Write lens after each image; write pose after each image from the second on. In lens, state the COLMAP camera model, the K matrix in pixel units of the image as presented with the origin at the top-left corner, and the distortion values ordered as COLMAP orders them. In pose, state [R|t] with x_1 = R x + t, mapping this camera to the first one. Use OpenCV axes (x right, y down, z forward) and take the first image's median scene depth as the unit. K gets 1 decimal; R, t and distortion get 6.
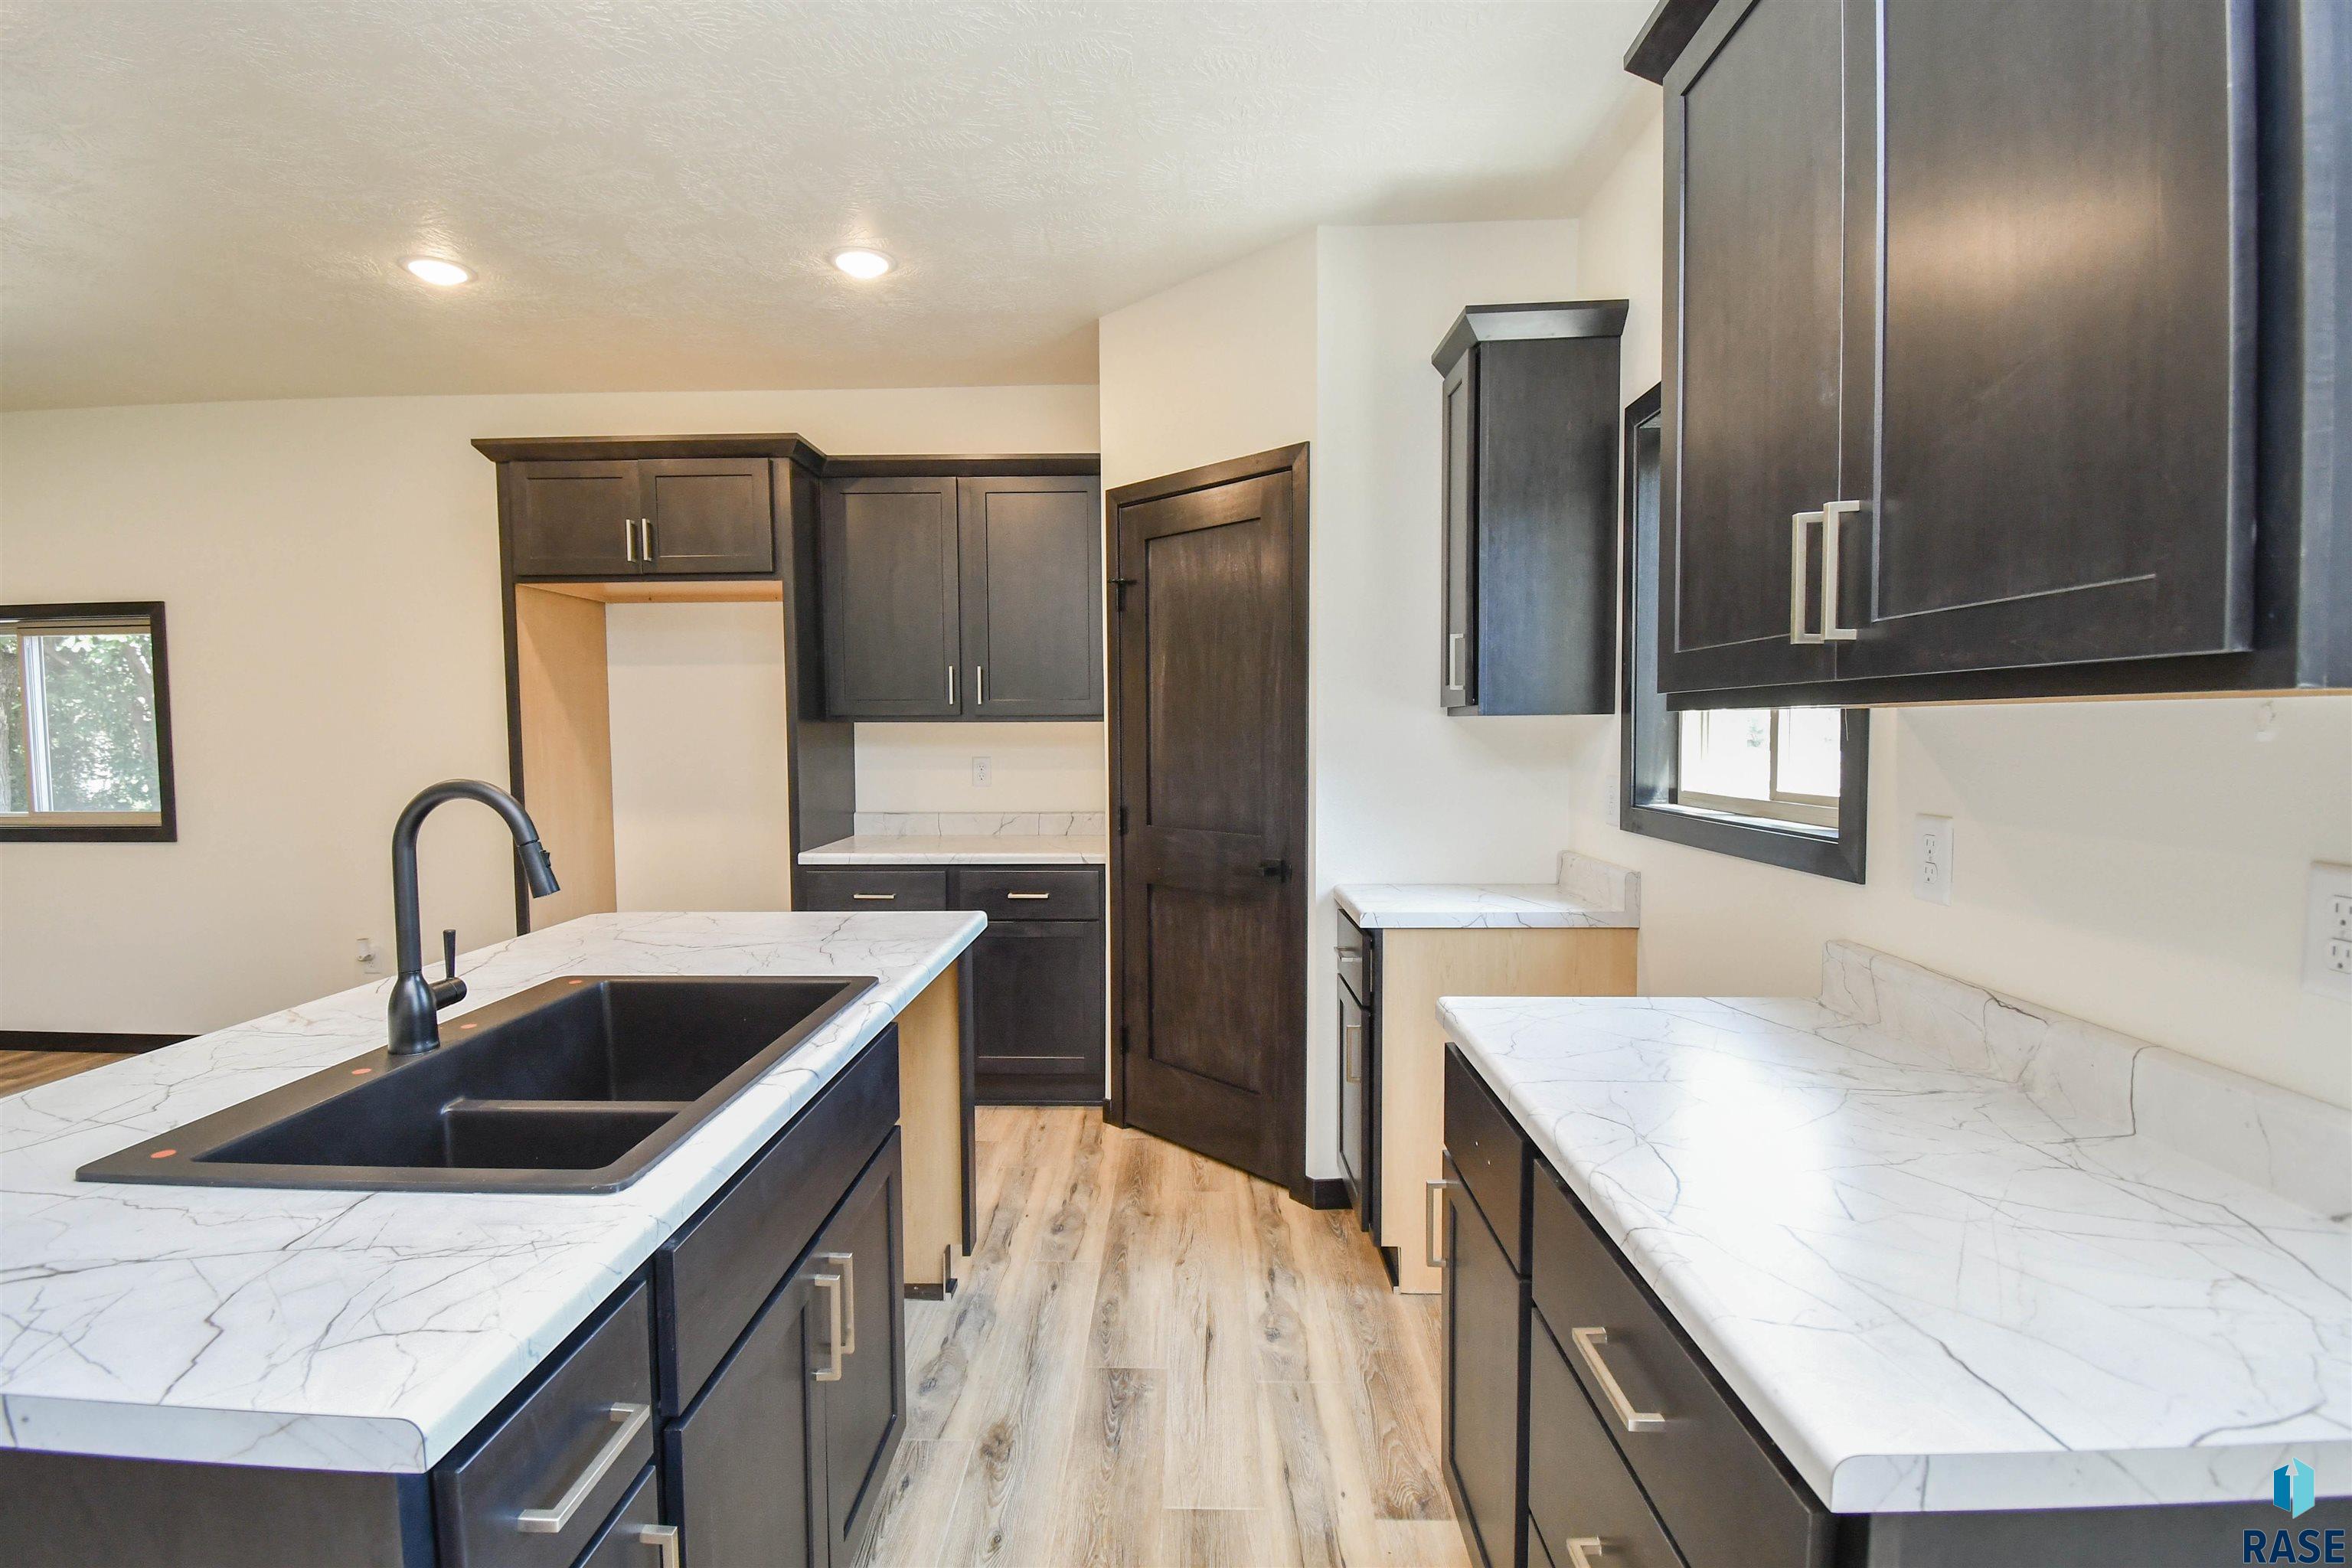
lens RADIAL K [[1111.0, 0, 1172.1], [0, 1111.0, 774.6], [0, 0, 1]] dist [0.003103, -0.003384]
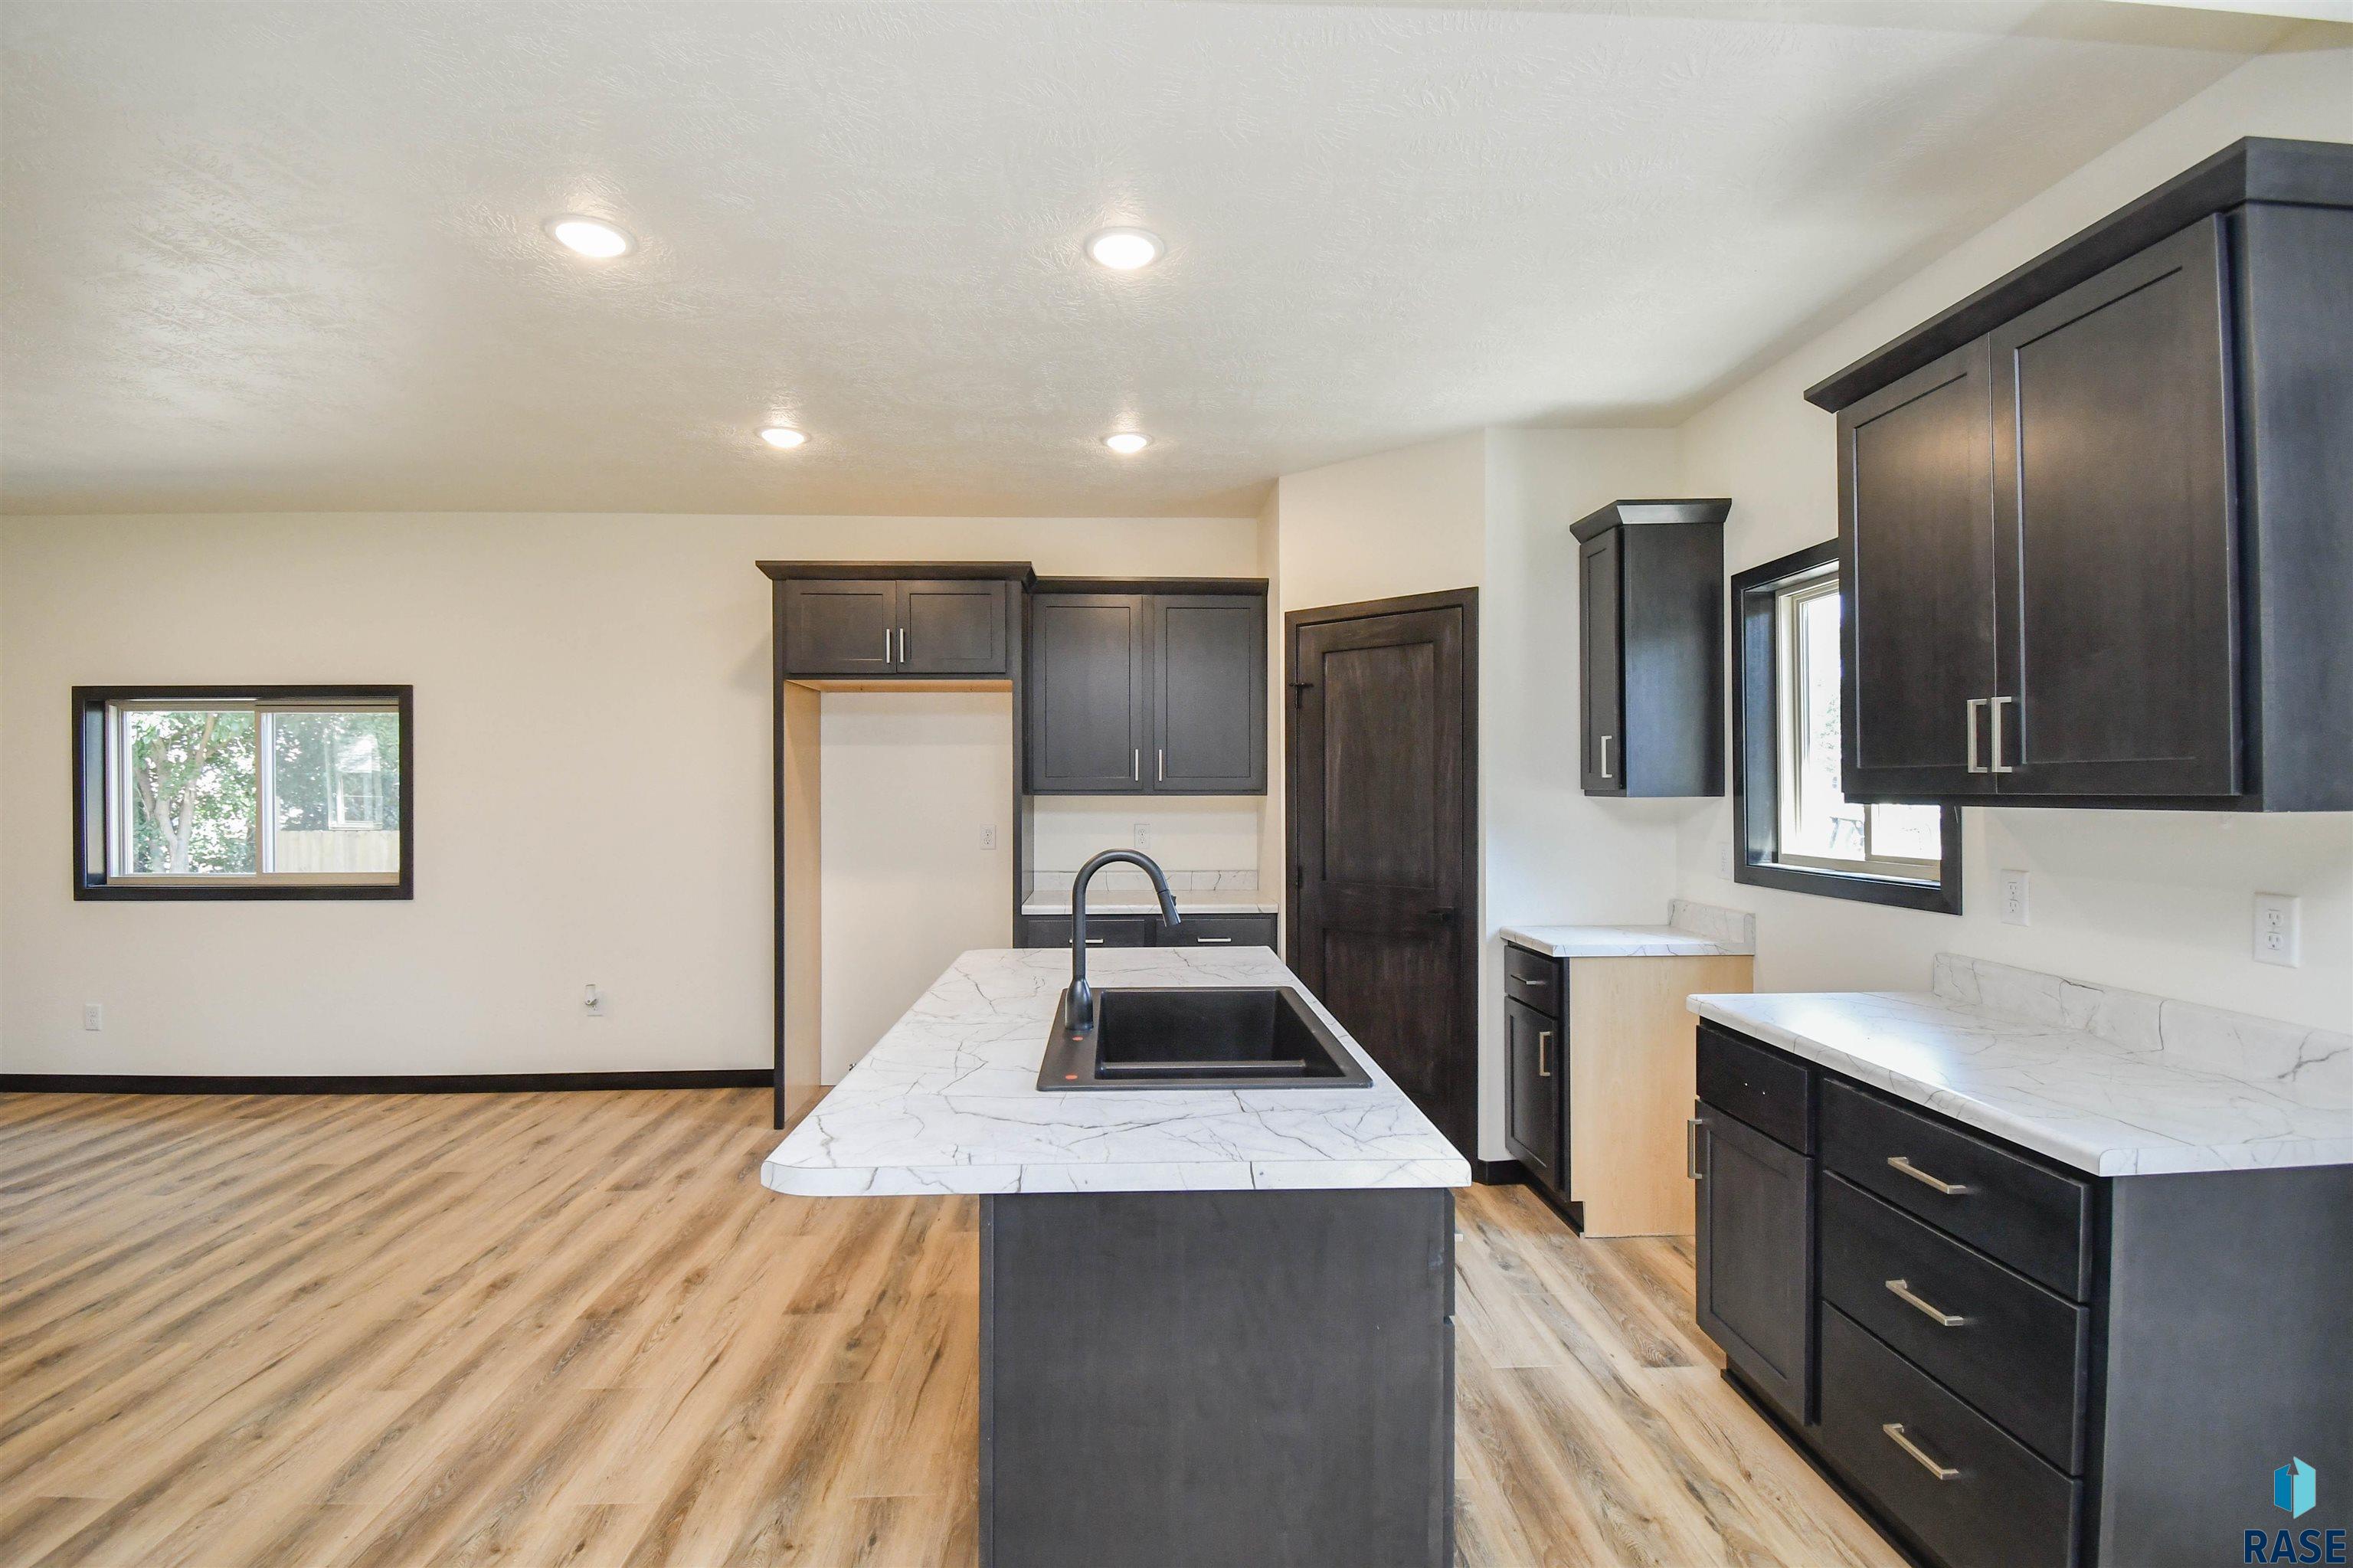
lens RADIAL K [[1111.5, 0, 1170.3], [0, 1111.5, 764.4], [0, 0, 1]] dist [0.003103, -0.003384]
pose [[0.997037, 0.004729, 0.076779, -0.346243], [0.000046, 0.998071, -0.062076, -0.008590], [-0.076925, 0.061896, 0.995114, -0.272100]]
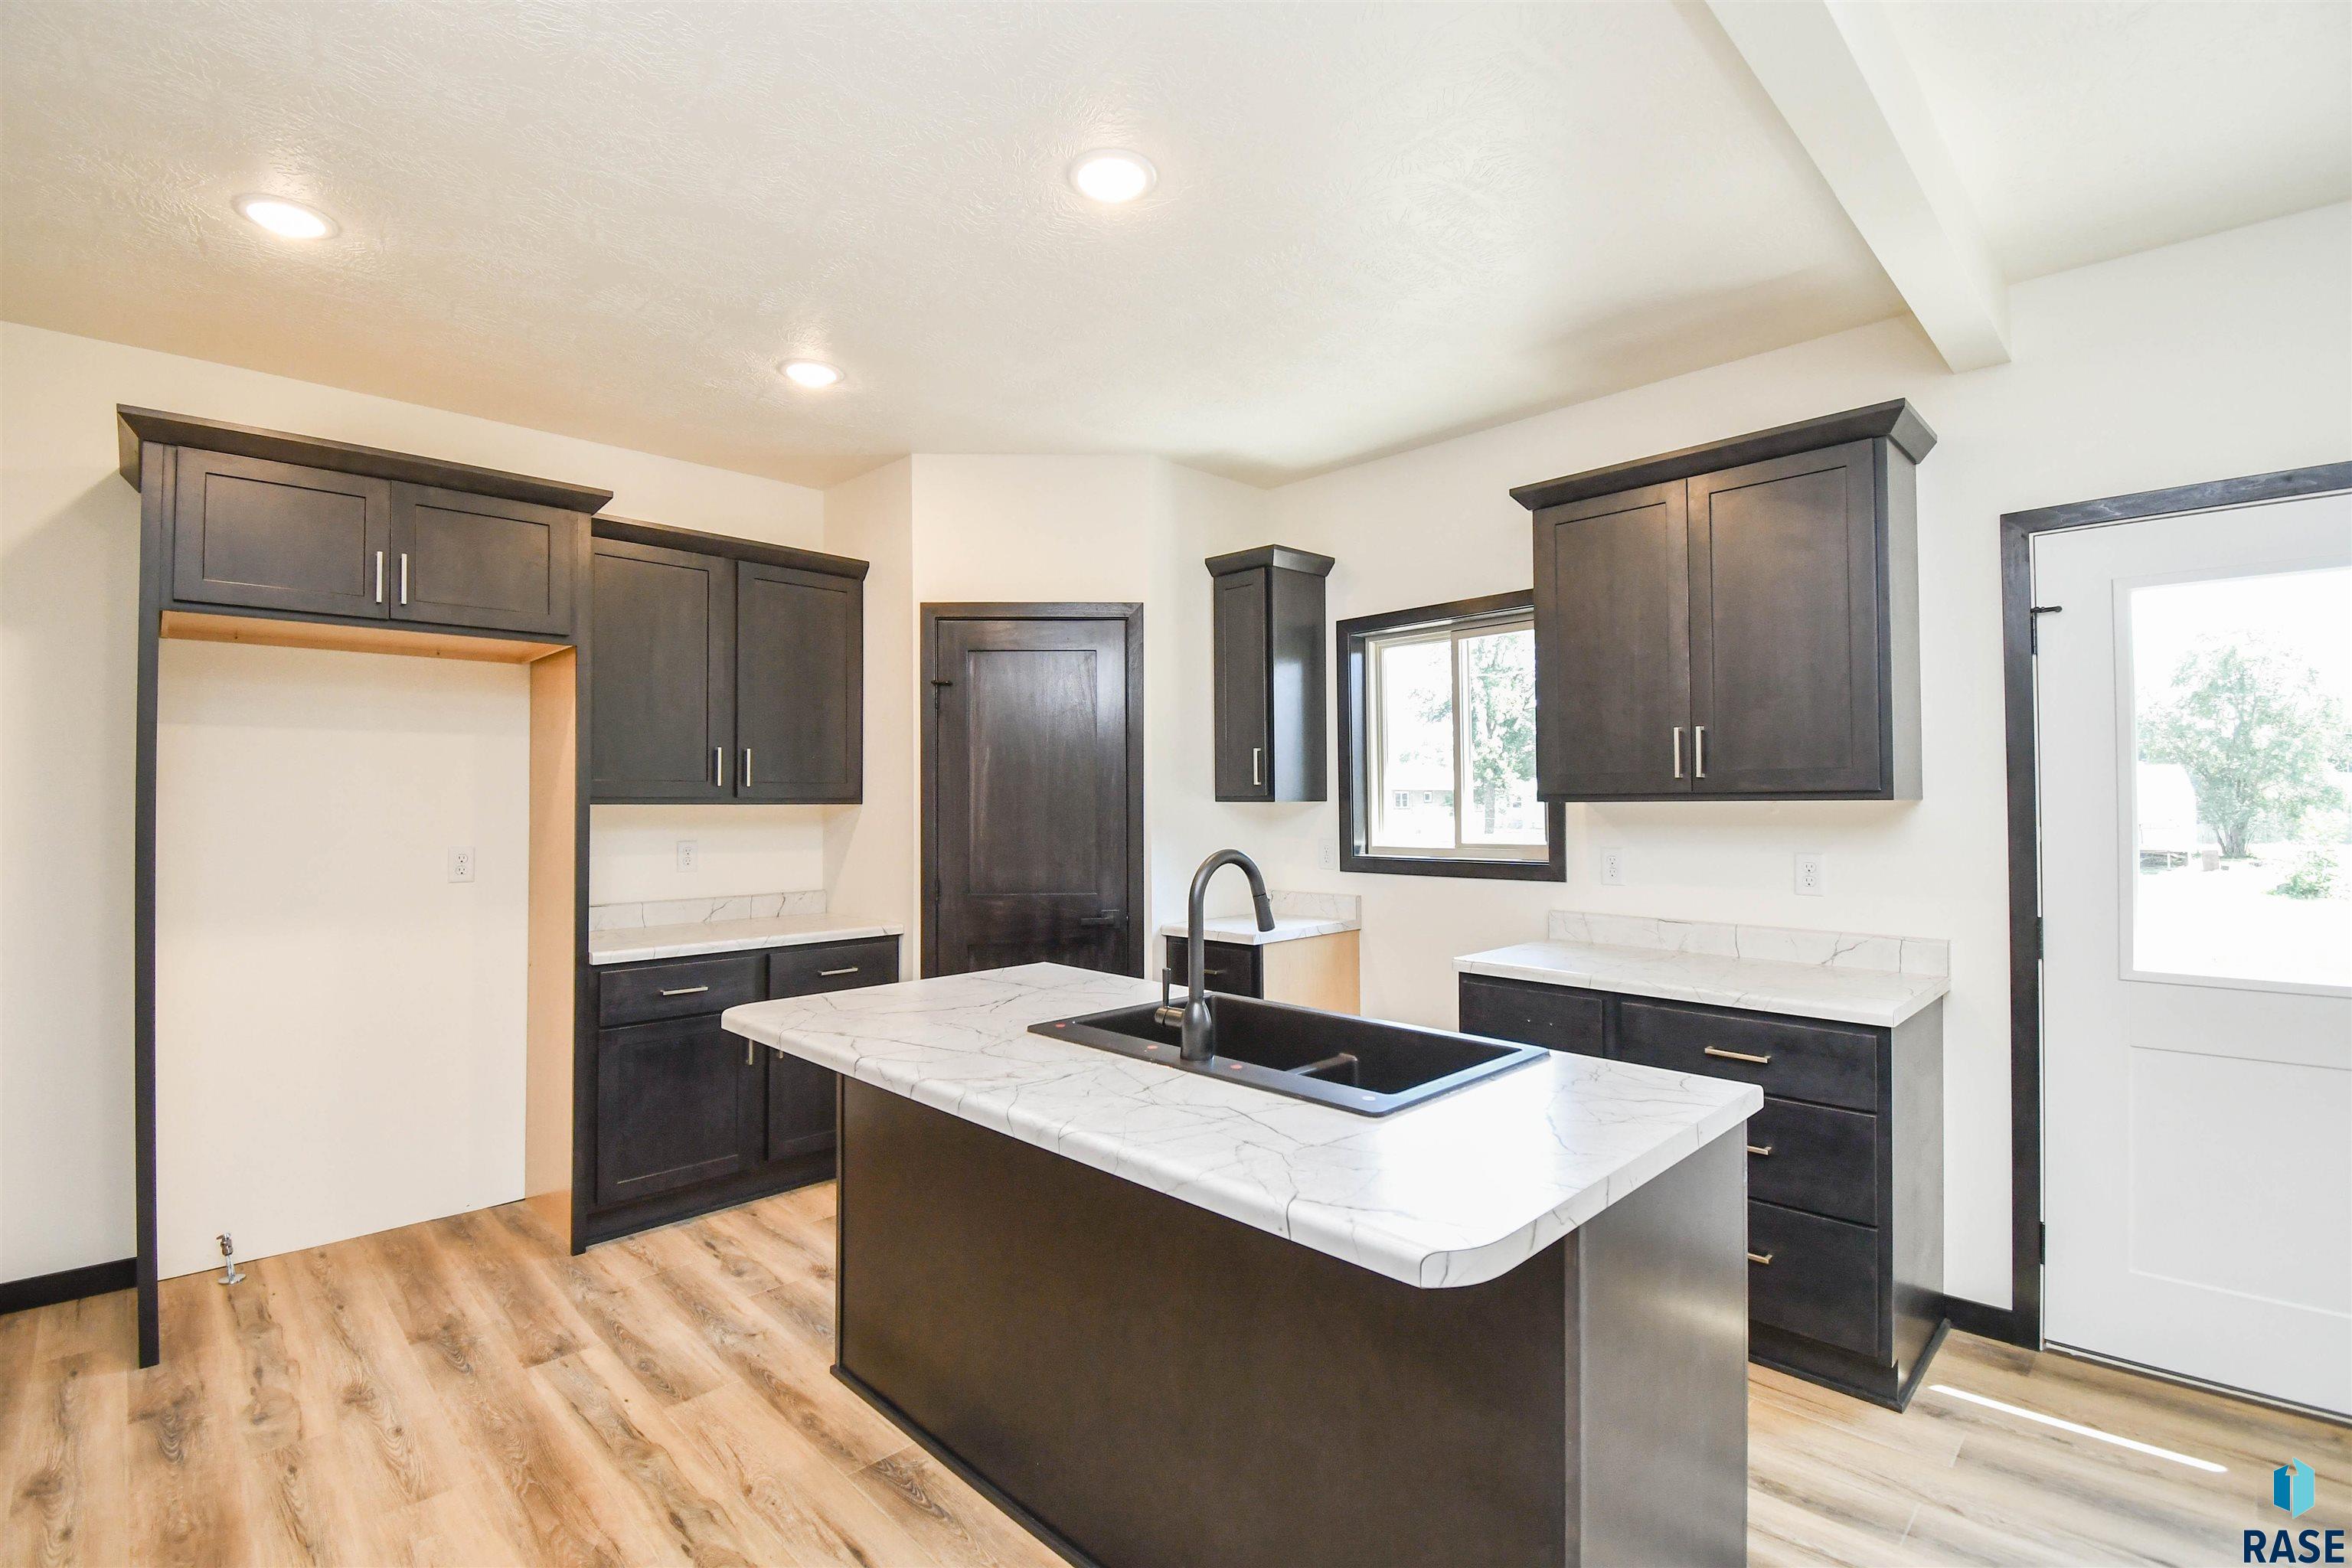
lens RADIAL K [[1064.0, 0, 1131.6], [0, 1064.0, 779.2], [0, 0, 1]] dist [-0.019363, -0.004958]
pose [[0.667708, 0.019848, 0.744159, -0.885752], [0.032842, 0.997886, -0.056084, -0.007159], [-0.743699, 0.061887, 0.665644, 0.148166]]
